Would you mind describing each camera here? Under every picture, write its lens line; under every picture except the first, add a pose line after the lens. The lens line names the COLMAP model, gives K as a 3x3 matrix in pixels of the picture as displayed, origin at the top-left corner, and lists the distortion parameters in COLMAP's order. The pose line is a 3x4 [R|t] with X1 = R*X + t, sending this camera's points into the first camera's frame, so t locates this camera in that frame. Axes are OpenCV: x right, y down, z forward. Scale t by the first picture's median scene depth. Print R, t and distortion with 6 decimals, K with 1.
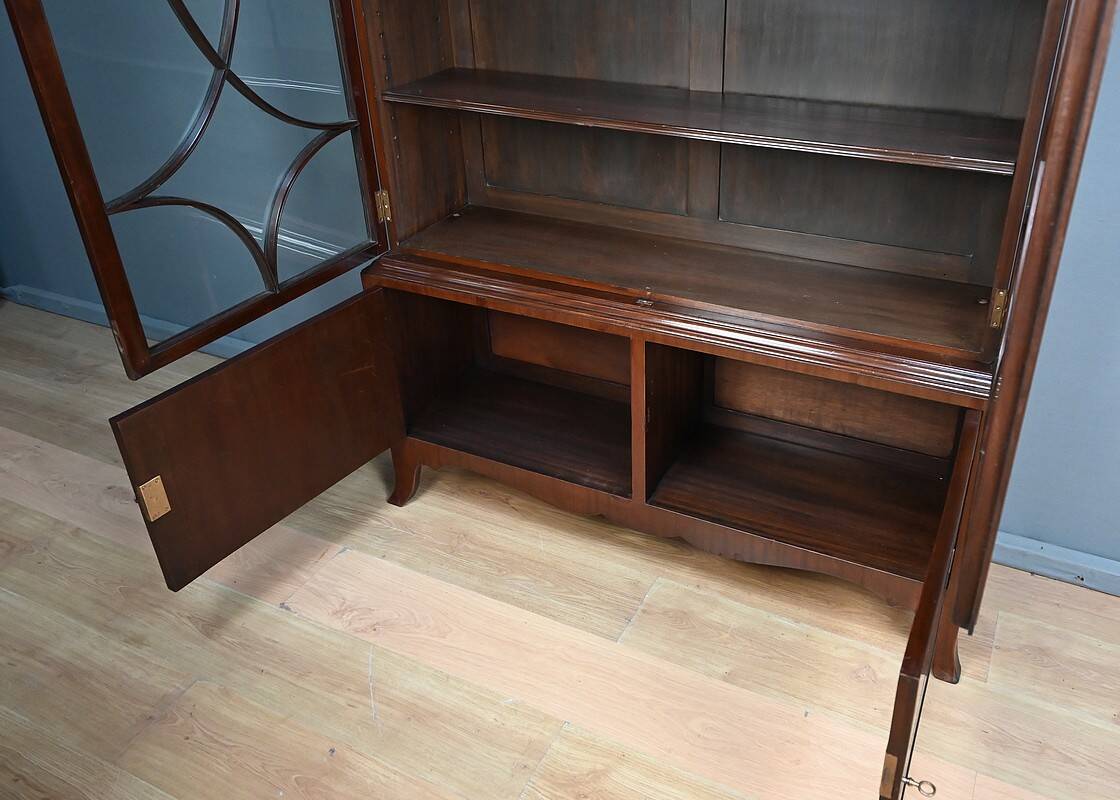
lens RADIAL K [[956.5, 0, 603.8], [0, 956.5, 381.0], [0, 0, 1]] dist [0.002399, 0.003337]
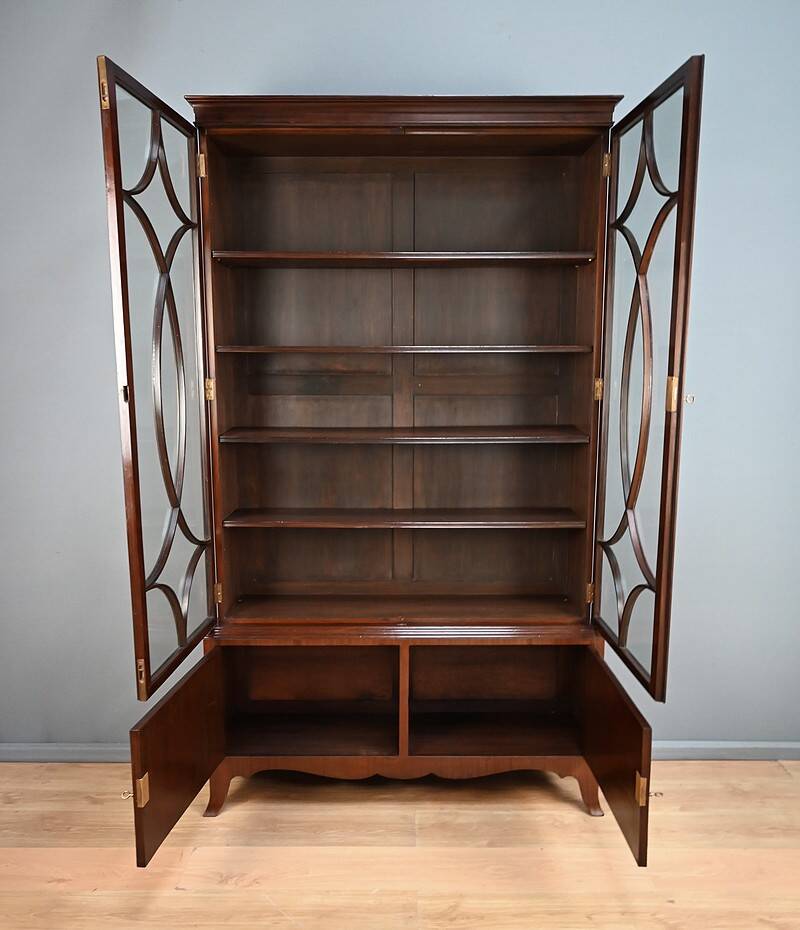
lens RADIAL K [[909.3, 0, 394.7], [0, 909.3, 525.6], [0, 0, 1]] dist [-0.001485, 0.011446]
pose [[0.887750, -0.068527, 0.455197, -0.657762], [0.214935, 0.936153, -0.278246, 0.191182], [-0.407066, 0.344851, 0.845798, -0.411643]]
